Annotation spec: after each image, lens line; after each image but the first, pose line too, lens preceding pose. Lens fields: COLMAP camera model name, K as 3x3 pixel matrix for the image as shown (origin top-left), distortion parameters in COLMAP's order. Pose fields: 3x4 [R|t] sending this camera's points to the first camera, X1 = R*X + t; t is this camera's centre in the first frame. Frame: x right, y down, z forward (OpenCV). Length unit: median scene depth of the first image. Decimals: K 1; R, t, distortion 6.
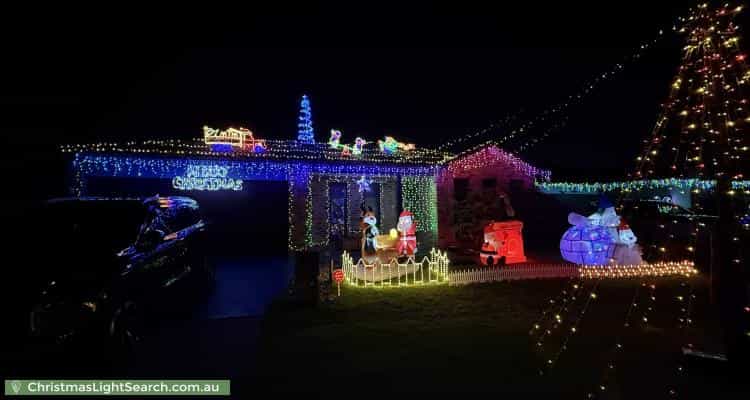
lens RADIAL K [[323.6, 0, 374.0], [0, 323.6, 199.1], [0, 0, 1]] dist [-0.000370, -0.000023]
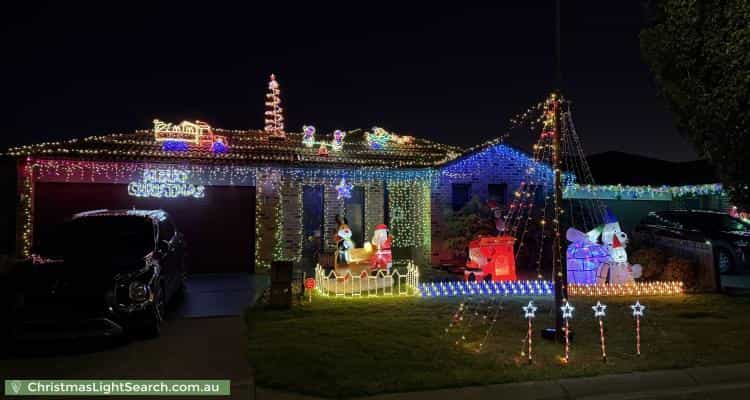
lens RADIAL K [[586.4, 0, 381.2], [0, 586.4, 196.3], [0, 0, 1]] dist [0.150033, -0.291683]
pose [[0.999920, 0.012323, -0.002904, 0.080616], [-0.012297, 0.999884, 0.008997, -0.049811], [0.003015, -0.008960, 0.999955, -0.601632]]
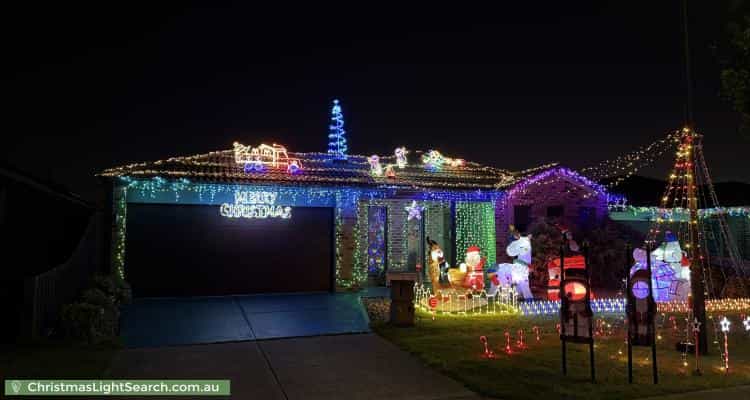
lens RADIAL K [[586.4, 0, 381.2], [0, 586.4, 196.3], [0, 0, 1]] dist [0.150033, -0.291683]
pose [[0.997676, 0.018849, 0.065485, -0.251752], [-0.017475, 0.999616, -0.021492, -0.056748], [-0.065865, 0.020298, 0.997622, -0.661016]]
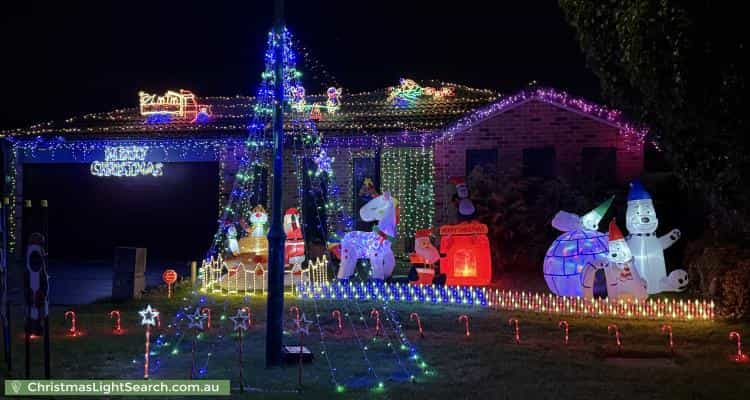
lens RADIAL K [[745.0, 0, 348.5], [0, 745.0, 198.6], [0, 0, 1]] dist [0.126178, 0.000816]
pose [[0.878443, 0.007874, -0.477783, 0.841685], [0.014426, 0.998972, 0.042986, -0.043318], [0.477630, -0.044653, 0.877426, -0.384420]]
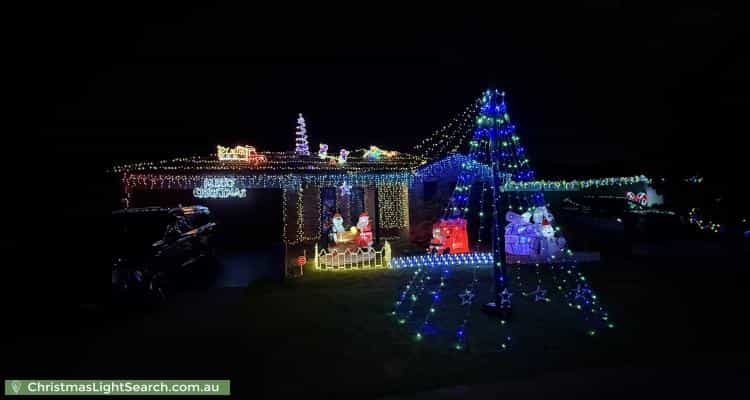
lens RADIAL K [[329.2, 0, 373.3], [0, 329.2, 199.1], [0, 0, 1]] dist [-0.000656, -0.000001]
pose [[0.995934, -0.016828, -0.088497, 0.199999], [0.018367, 0.999693, 0.016608, -0.030386], [0.088191, -0.018166, 0.995938, -0.238533]]
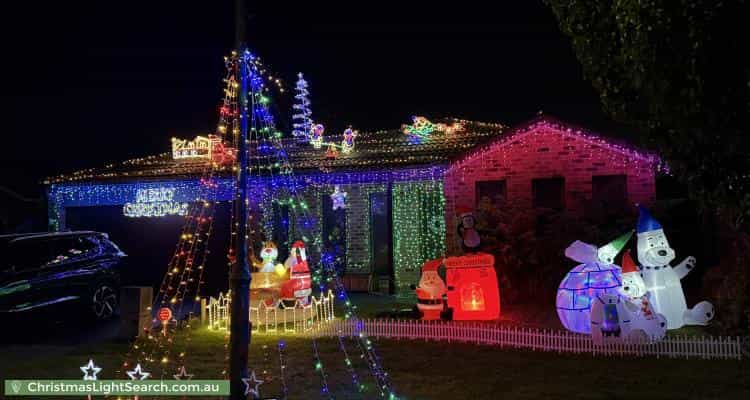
lens RADIAL K [[643.0, 0, 351.4], [0, 643.0, 192.0], [0, 0, 1]] dist [0.115317, -0.001547]
pose [[0.842373, -0.045685, -0.536955, 0.823227], [0.041078, 0.998945, -0.020550, -0.034194], [0.537327, -0.004747, 0.843361, -0.180472]]
